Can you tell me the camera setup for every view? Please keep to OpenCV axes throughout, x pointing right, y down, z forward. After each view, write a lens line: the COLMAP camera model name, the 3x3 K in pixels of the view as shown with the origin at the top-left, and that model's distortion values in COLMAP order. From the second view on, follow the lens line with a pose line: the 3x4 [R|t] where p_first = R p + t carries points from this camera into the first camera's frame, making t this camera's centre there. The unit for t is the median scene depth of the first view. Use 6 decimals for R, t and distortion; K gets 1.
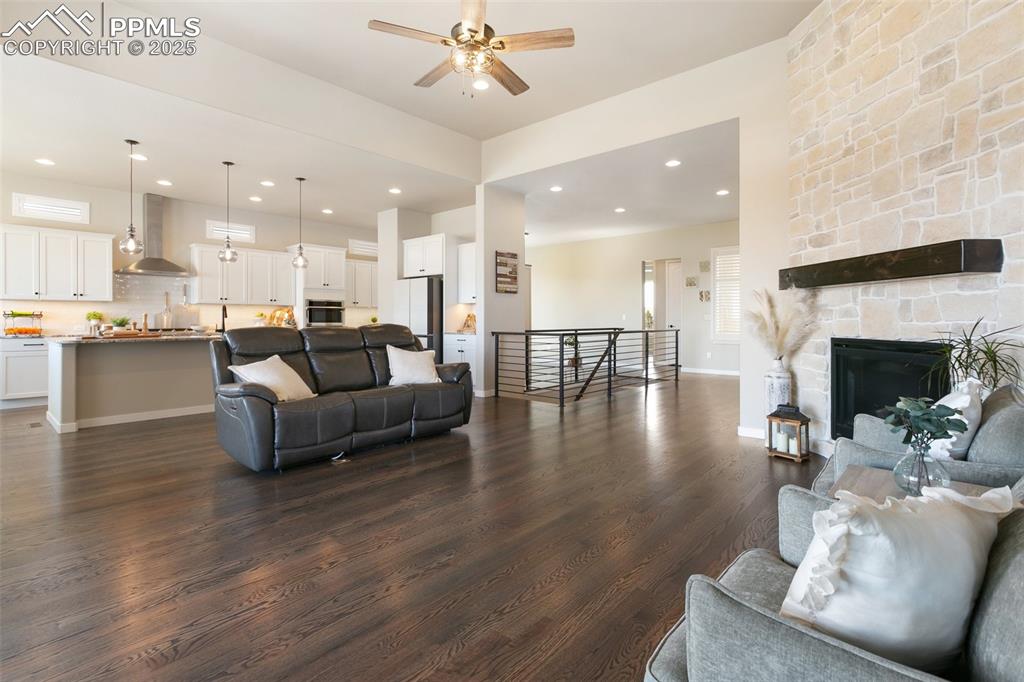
lens RADIAL K [[482.9, 0, 506.2], [0, 482.9, 325.3], [0, 0, 1]] dist [-0.006043, 0.000810]
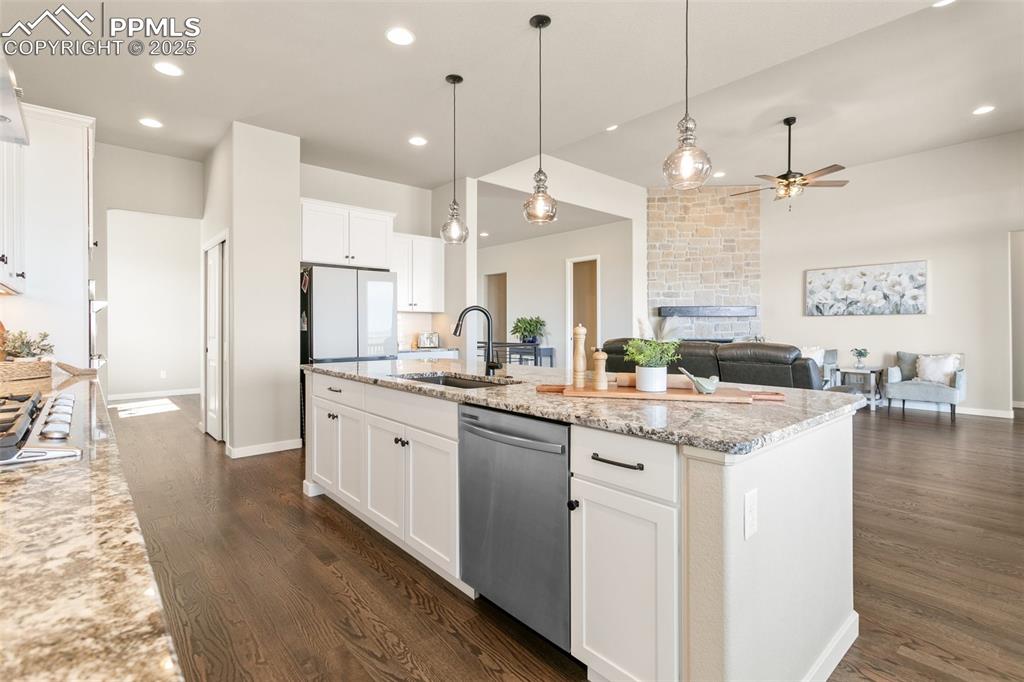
lens RADIAL K [[482.9, 0, 506.2], [0, 482.9, 325.3], [0, 0, 1]] dist [-0.006043, 0.000810]
pose [[0.120142, 0.004901, 0.992745, -1.079399], [0.013508, 0.999887, -0.006571, -0.022099], [-0.992665, 0.014199, 0.120062, 0.989533]]
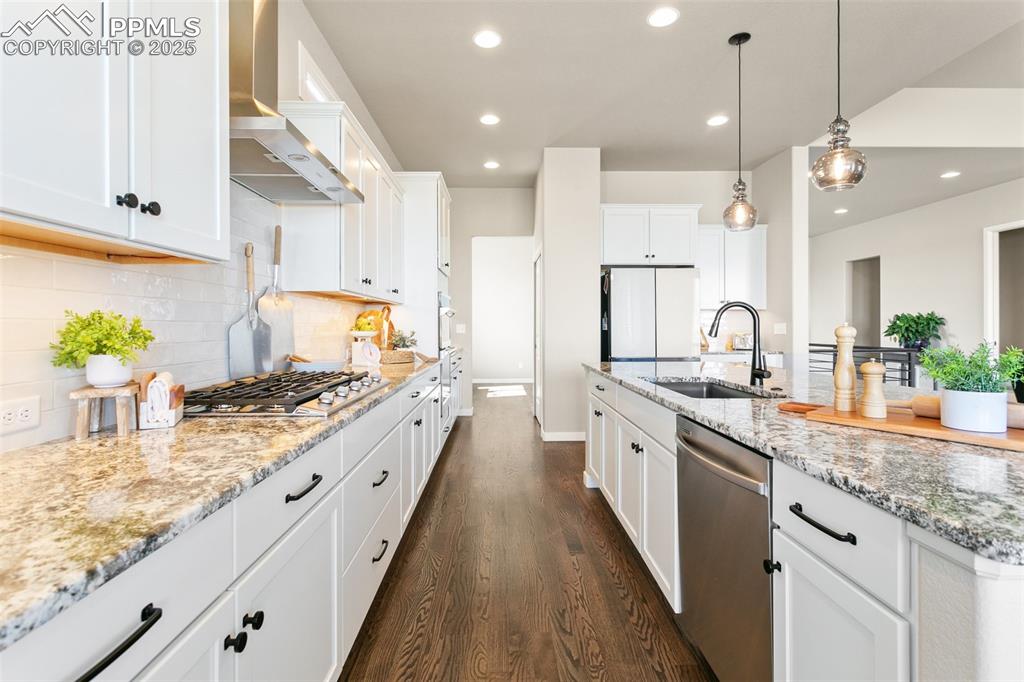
lens RADIAL K [[482.9, 0, 506.2], [0, 482.9, 325.3], [0, 0, 1]] dist [-0.006043, 0.000810]
pose [[0.737525, 0.002895, 0.675314, -1.021162], [0.009410, 0.999850, -0.014564, -0.020879], [-0.675254, 0.017096, 0.737387, 0.910481]]
